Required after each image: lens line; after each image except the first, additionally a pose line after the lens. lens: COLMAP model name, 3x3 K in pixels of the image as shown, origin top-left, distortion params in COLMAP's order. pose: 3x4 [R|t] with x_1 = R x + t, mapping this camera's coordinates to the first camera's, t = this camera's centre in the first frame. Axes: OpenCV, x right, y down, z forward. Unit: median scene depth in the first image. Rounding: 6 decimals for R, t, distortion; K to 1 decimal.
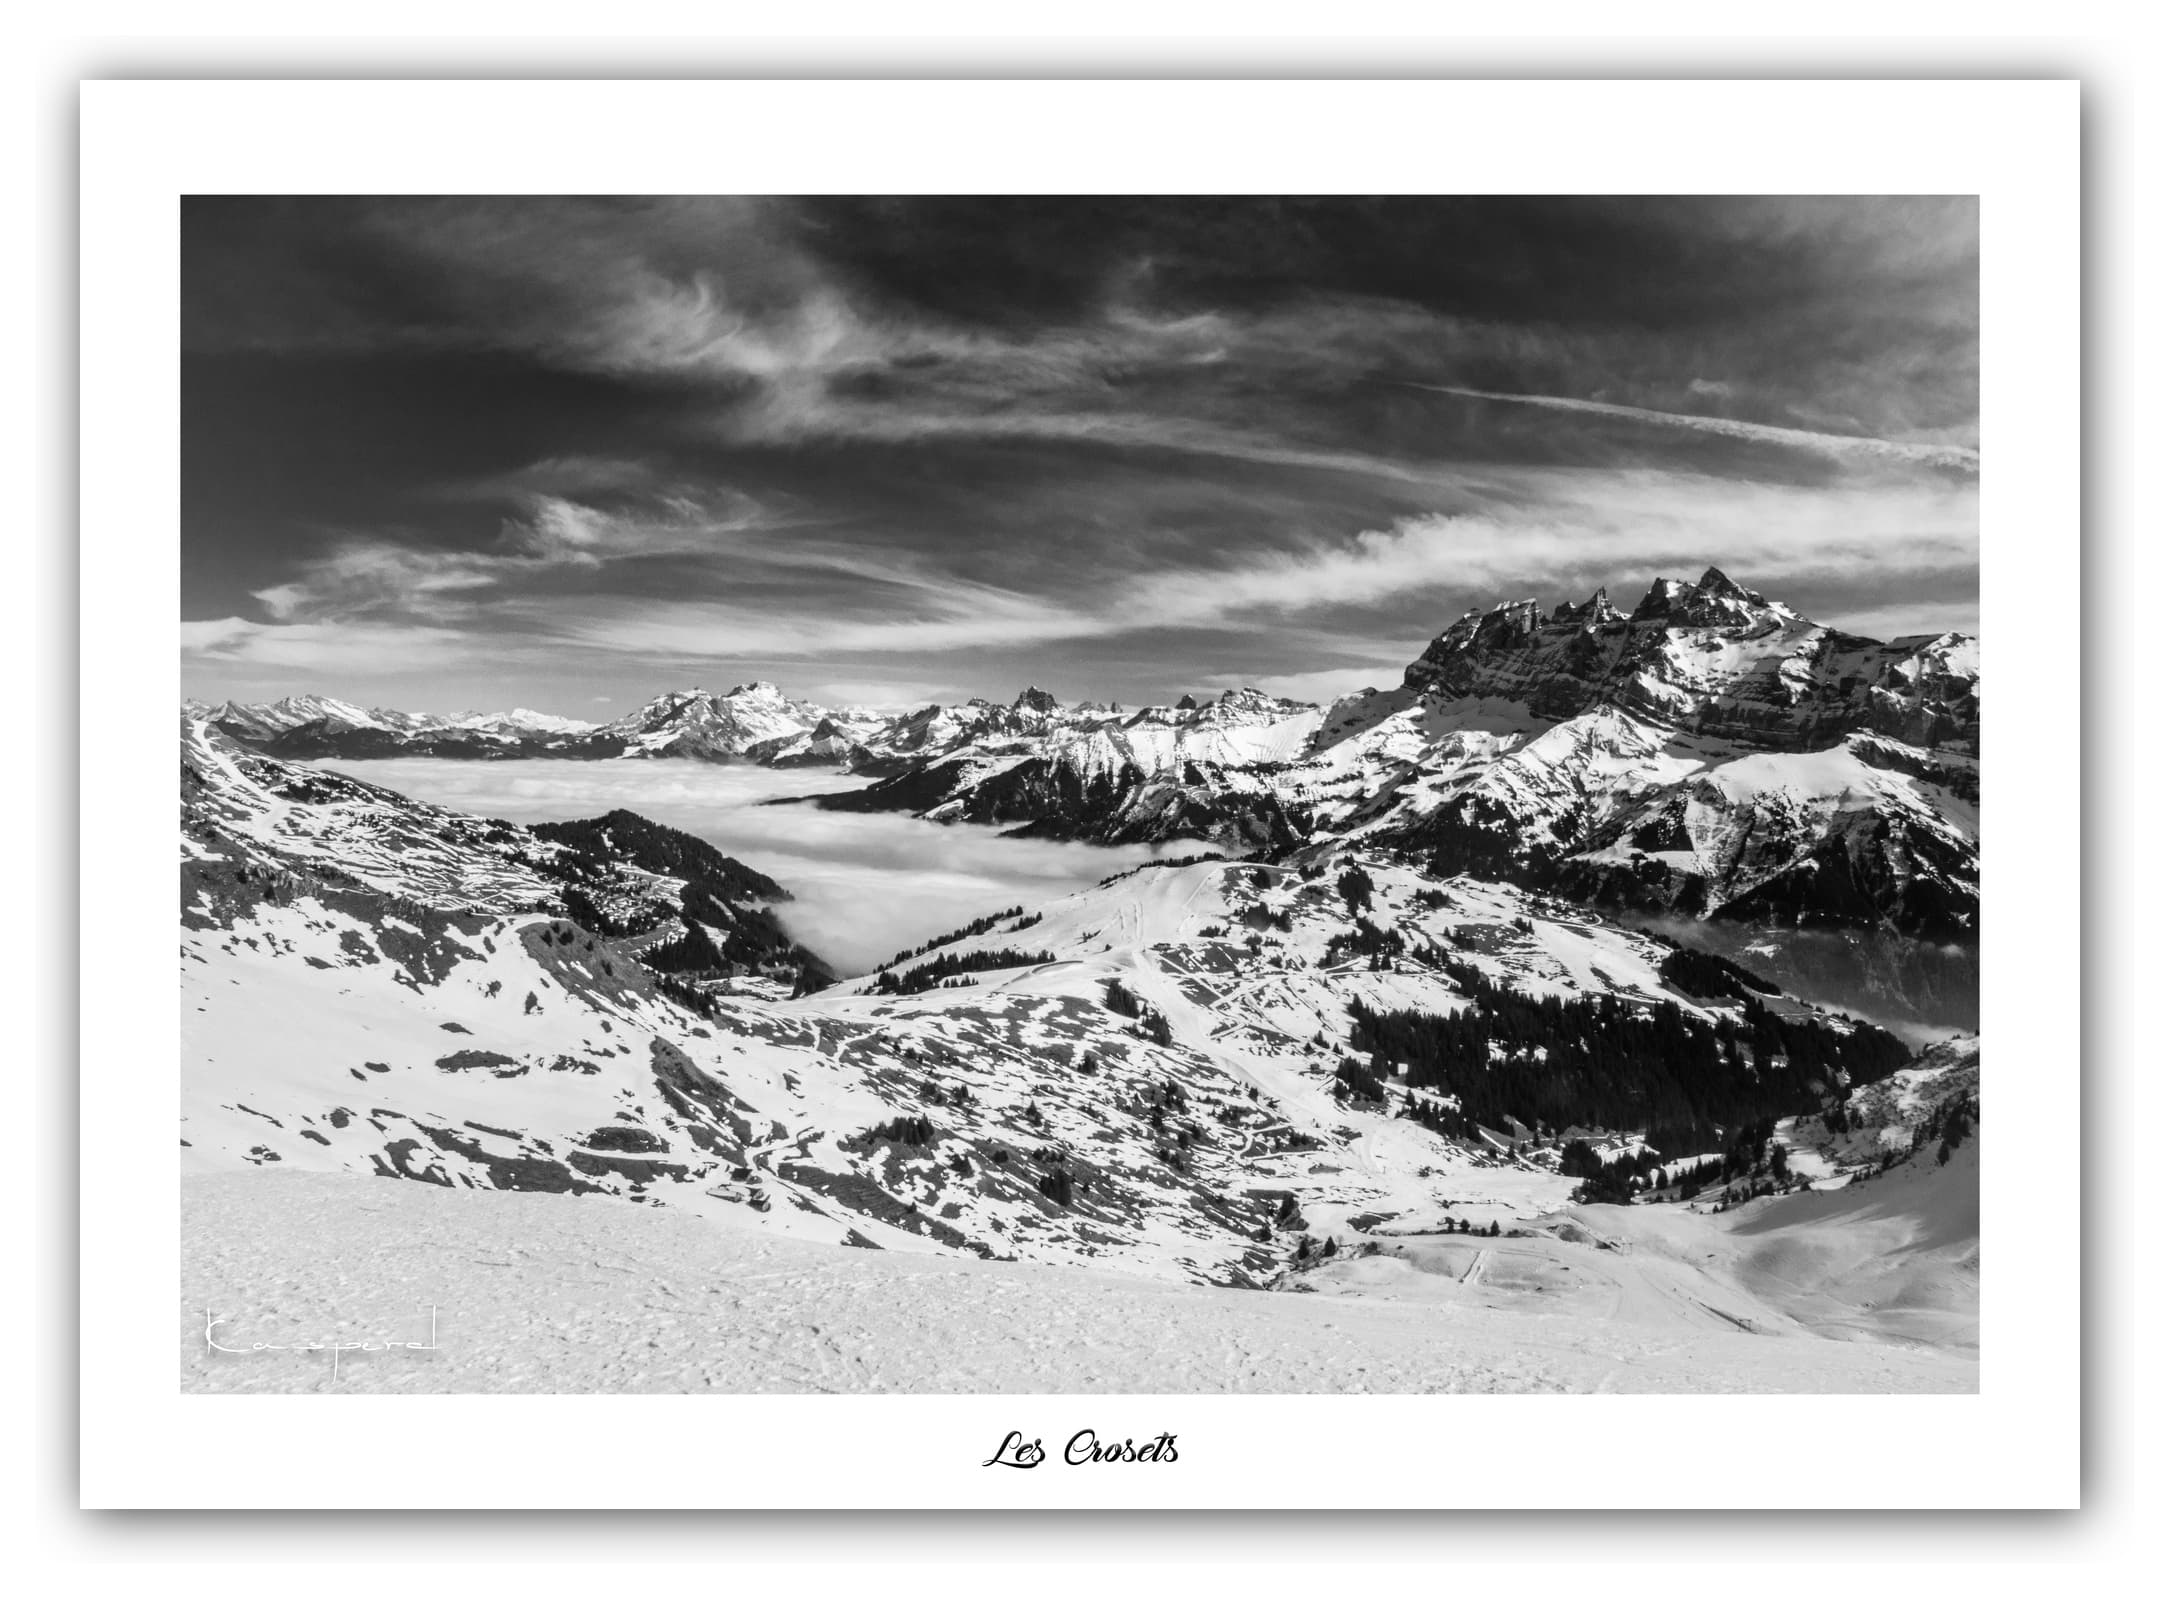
lens RADIAL K [[1494.2, 0, 1100.6], [0, 1494.2, 774.2], [0, 0, 1]] dist [-0.096475, 0.113764]
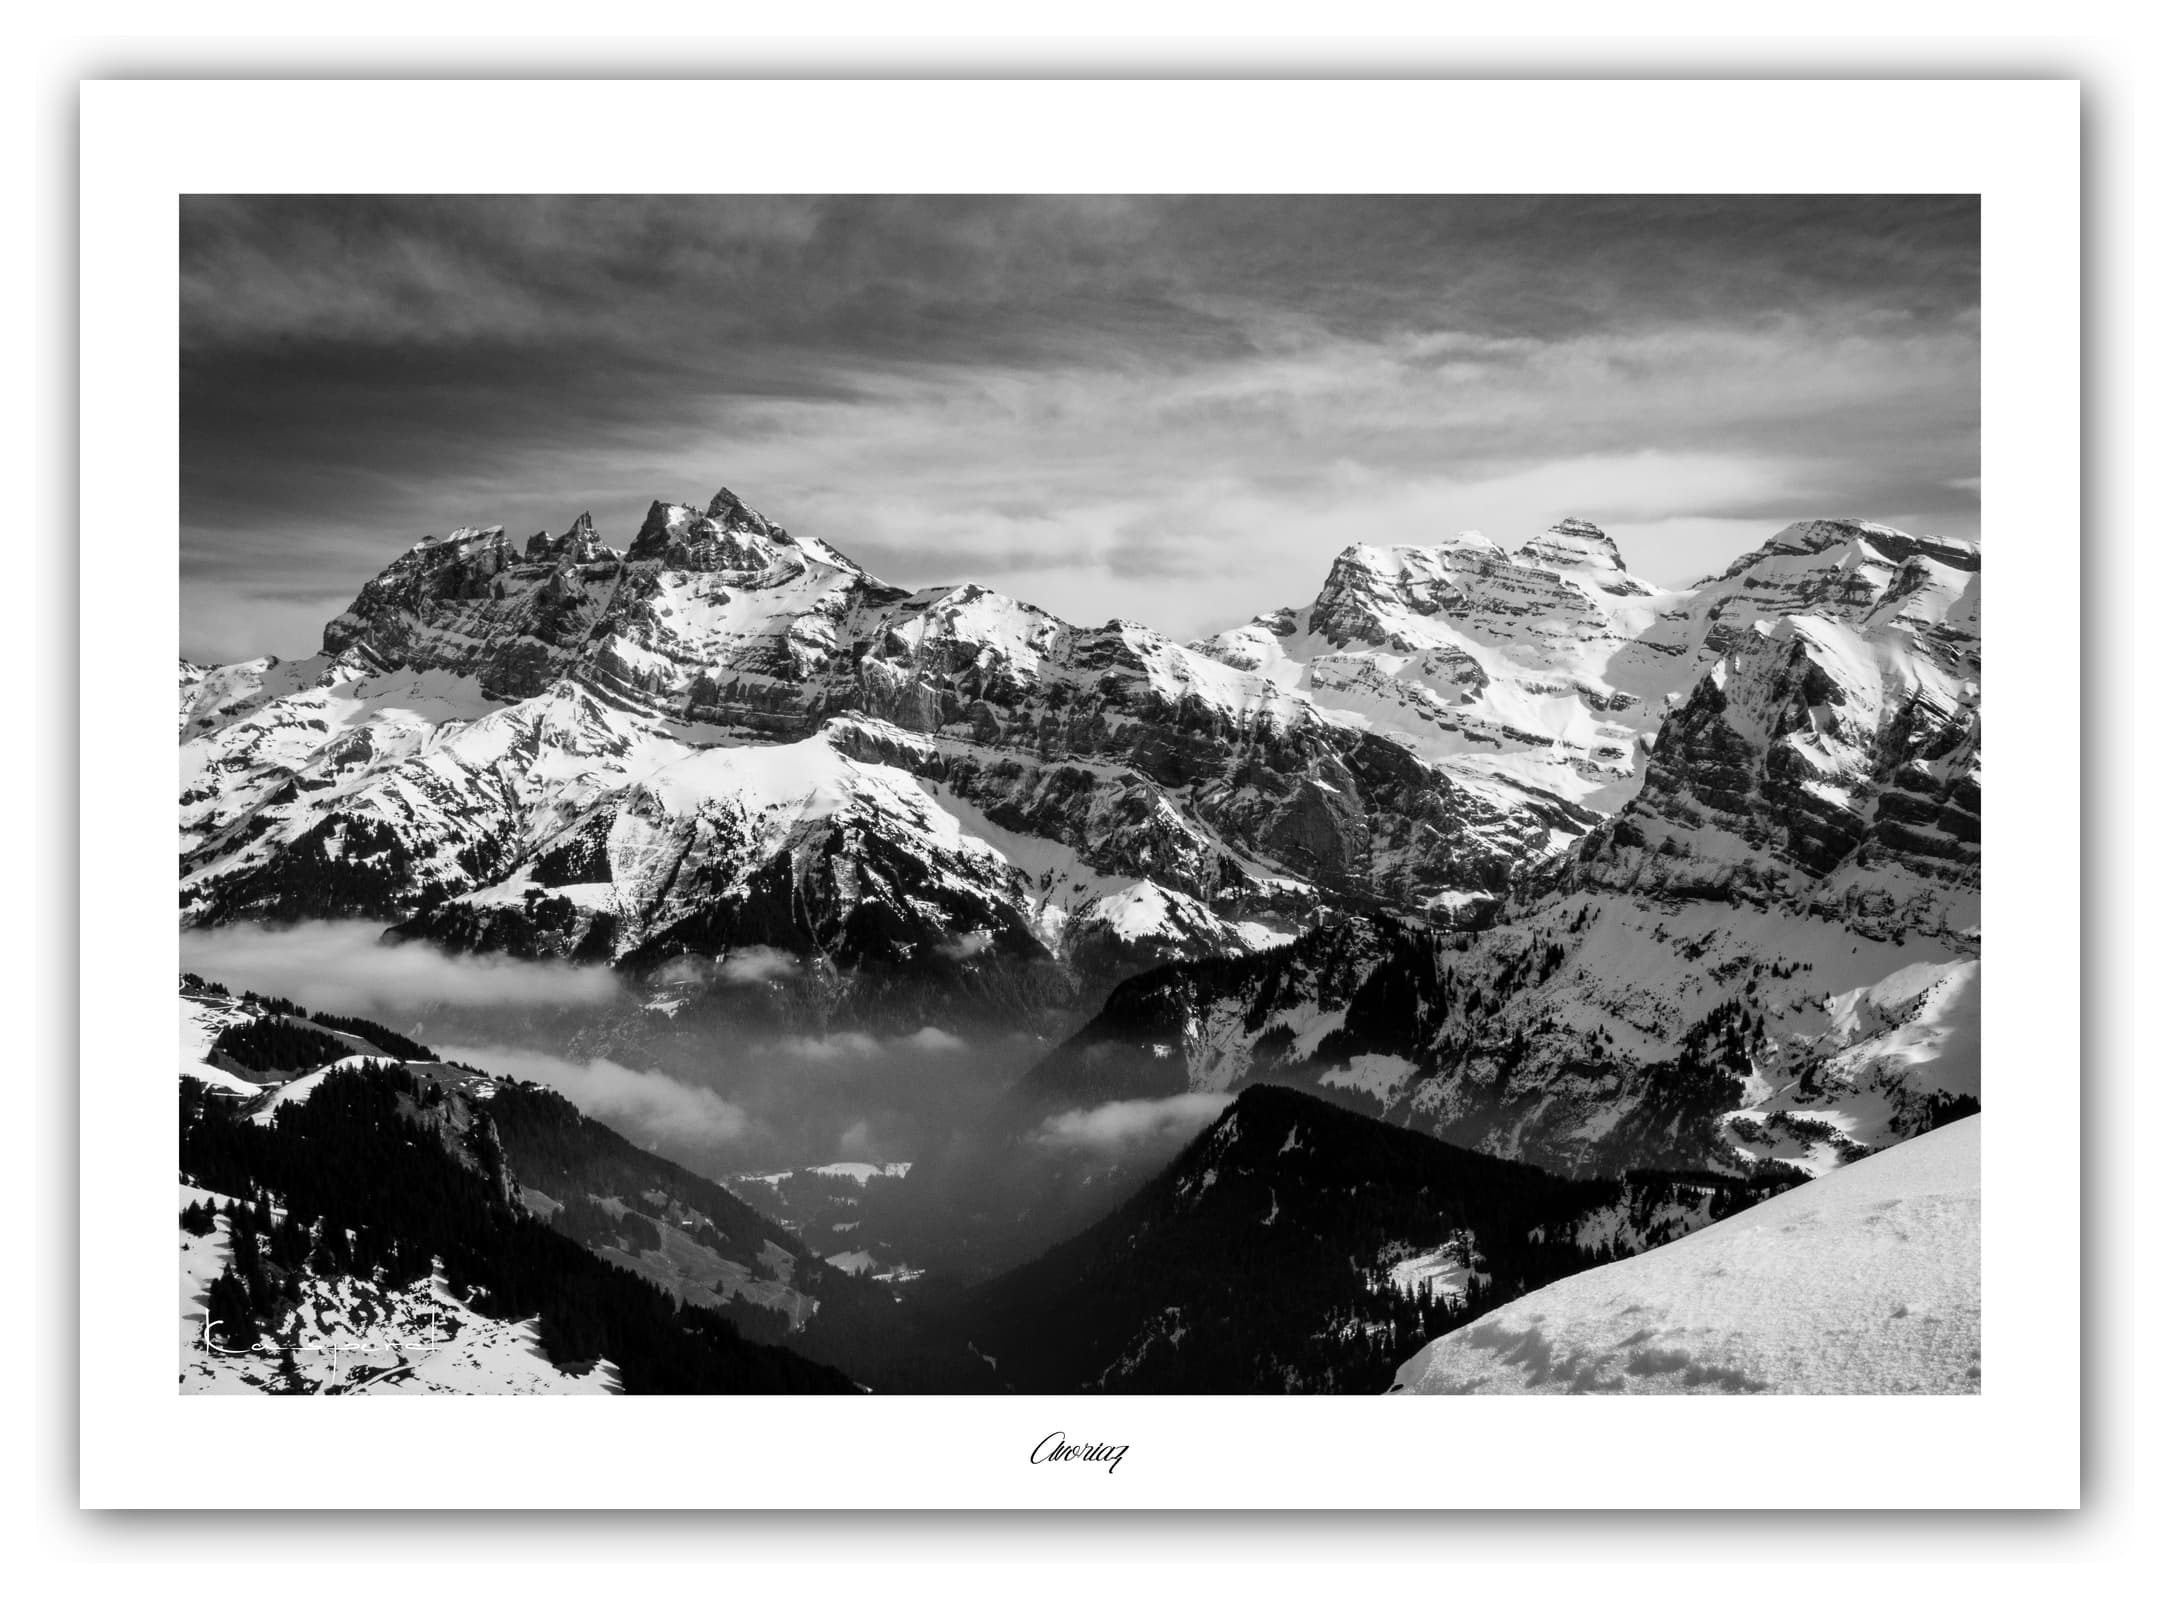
lens RADIAL K [[2333.7, 0, 1107.9], [0, 2333.7, 795.2], [0, 0, 1]] dist [0.061424, 0.198334]
pose [[0.904005, -0.039868, 0.425658, 0.104444], [0.035302, 0.999203, 0.018614, -0.004305], [-0.426061, -0.001801, 0.904693, -0.151873]]
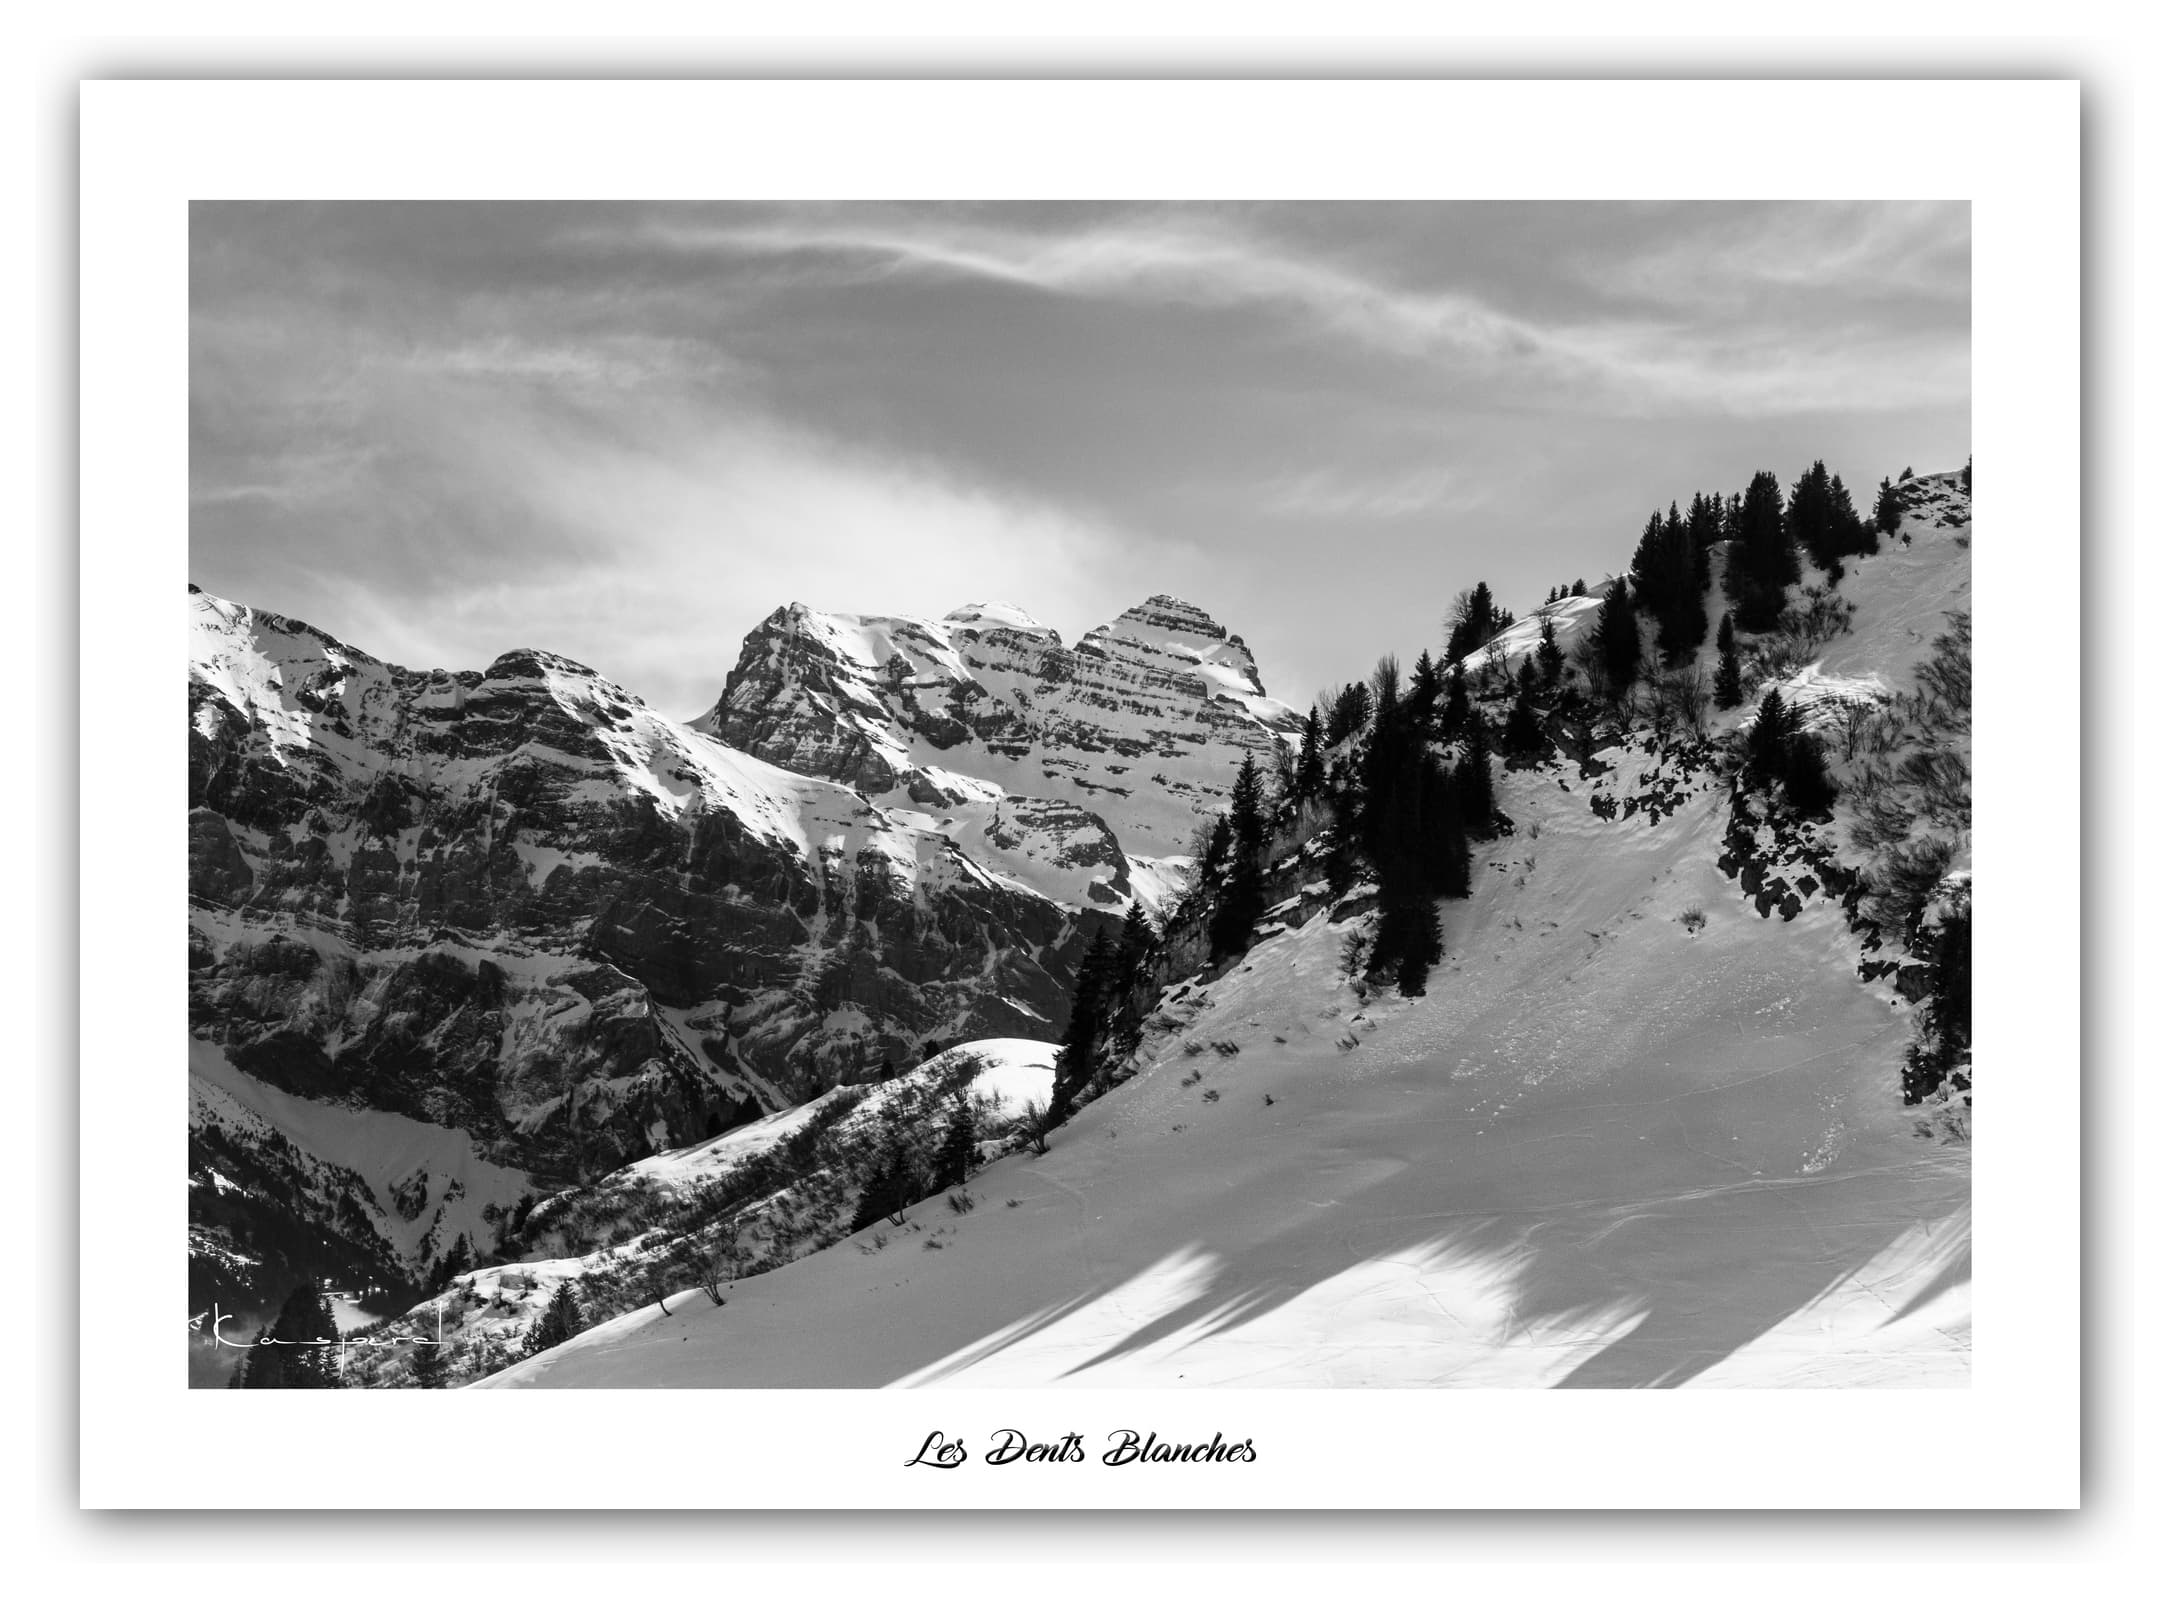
lens RADIAL K [[4133.8, 0, 1168.9], [0, 4133.8, 815.0], [0, 0, 1]] dist [0.204316, 0.126289]
pose [[0.701182, 0.055185, 0.710843, 0.034294], [0.005295, 0.996570, -0.082590, 0.044983], [-0.712963, 0.061674, 0.698484, 0.107444]]
